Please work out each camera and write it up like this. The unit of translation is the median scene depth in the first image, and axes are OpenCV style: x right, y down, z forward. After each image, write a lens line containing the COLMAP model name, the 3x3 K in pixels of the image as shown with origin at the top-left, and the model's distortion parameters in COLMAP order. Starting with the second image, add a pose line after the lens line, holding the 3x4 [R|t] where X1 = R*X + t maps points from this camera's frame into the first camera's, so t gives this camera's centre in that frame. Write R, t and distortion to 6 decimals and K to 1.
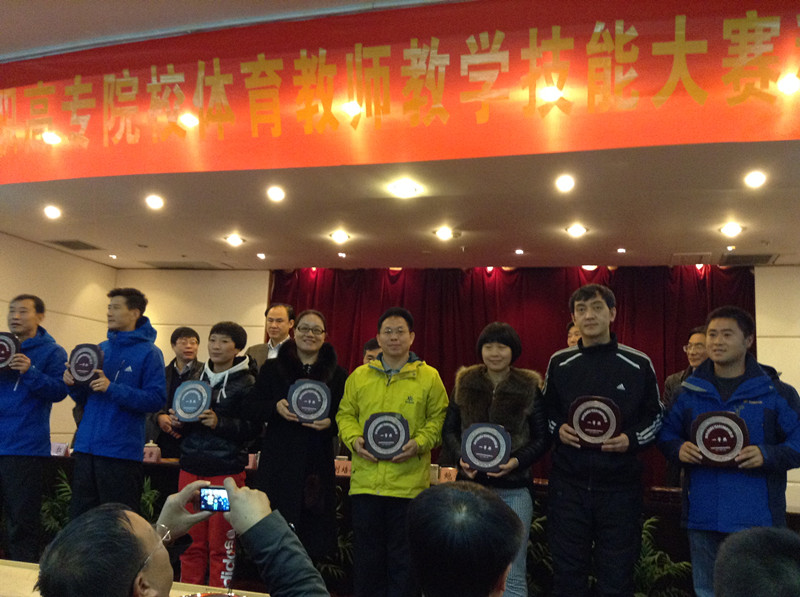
lens RADIAL K [[757.7, 0, 400.0], [0, 757.7, 298.5], [0, 0, 1]] dist [0.004618, -0.005912]
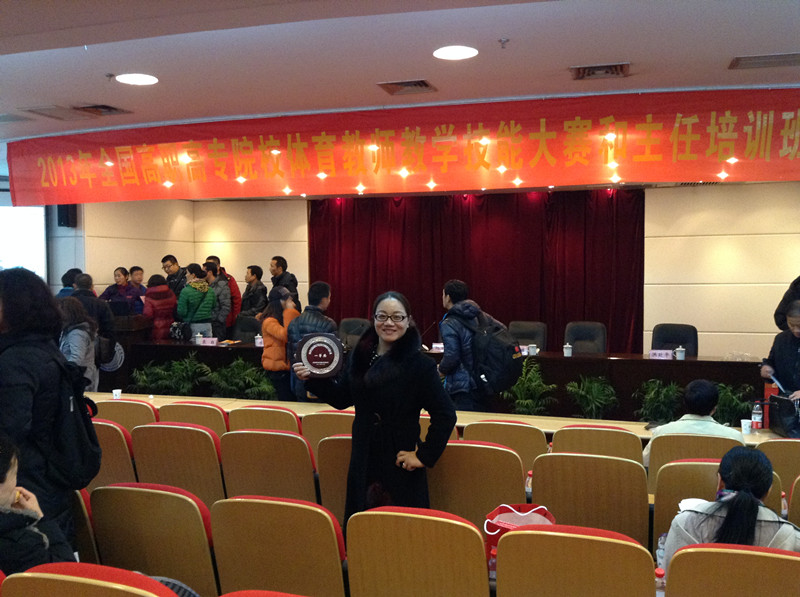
lens RADIAL K [[757.7, 0, 400.0], [0, 757.7, 298.5], [0, 0, 1]] dist [0.004618, -0.005912]
pose [[0.998574, -0.053058, -0.005905, -0.008867], [0.053161, 0.978134, 0.201068, -0.285440], [-0.004892, -0.201095, 0.979560, -0.861992]]
